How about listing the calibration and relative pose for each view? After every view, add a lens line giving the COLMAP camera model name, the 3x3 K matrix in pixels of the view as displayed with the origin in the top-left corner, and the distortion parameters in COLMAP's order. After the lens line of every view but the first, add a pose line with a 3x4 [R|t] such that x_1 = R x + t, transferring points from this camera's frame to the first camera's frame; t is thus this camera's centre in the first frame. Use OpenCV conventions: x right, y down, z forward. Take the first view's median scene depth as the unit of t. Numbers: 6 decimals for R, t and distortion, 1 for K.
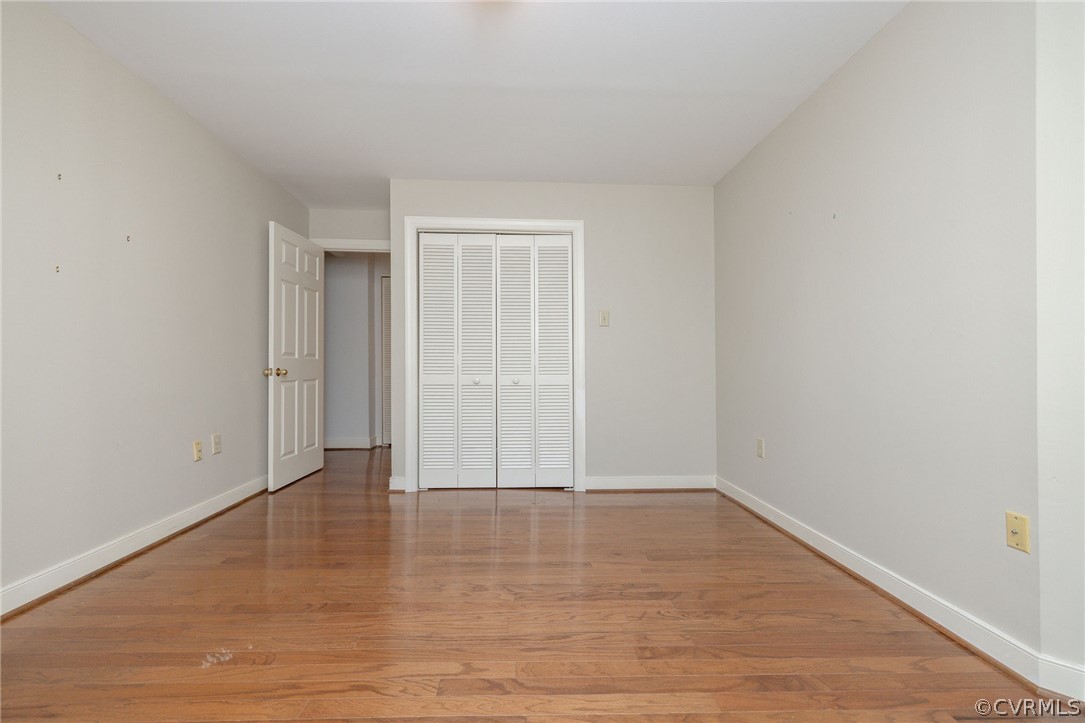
lens RADIAL K [[458.7, 0, 535.8], [0, 458.7, 369.3], [0, 0, 1]] dist [0.001291, 0.000214]
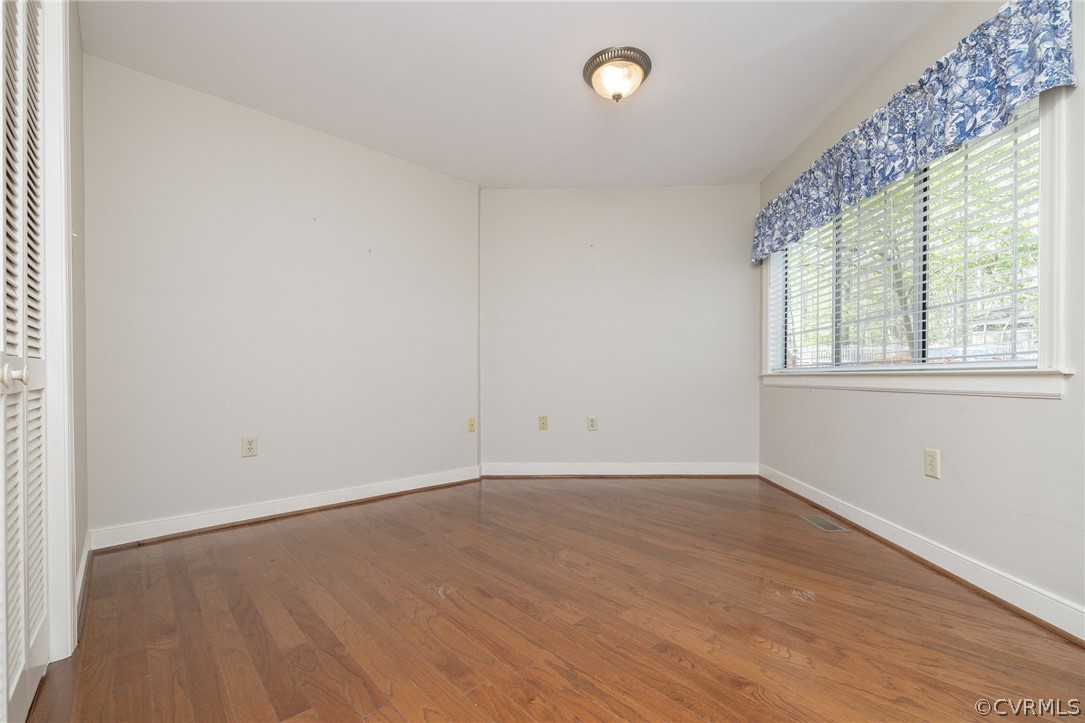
lens RADIAL K [[458.7, 0, 535.8], [0, 458.7, 369.3], [0, 0, 1]] dist [0.001291, 0.000214]
pose [[-0.633061, 0.004565, 0.774088, -0.975754], [0.000133, 0.999983, -0.005789, 0.039227], [-0.774102, -0.003562, -0.633051, 1.901769]]
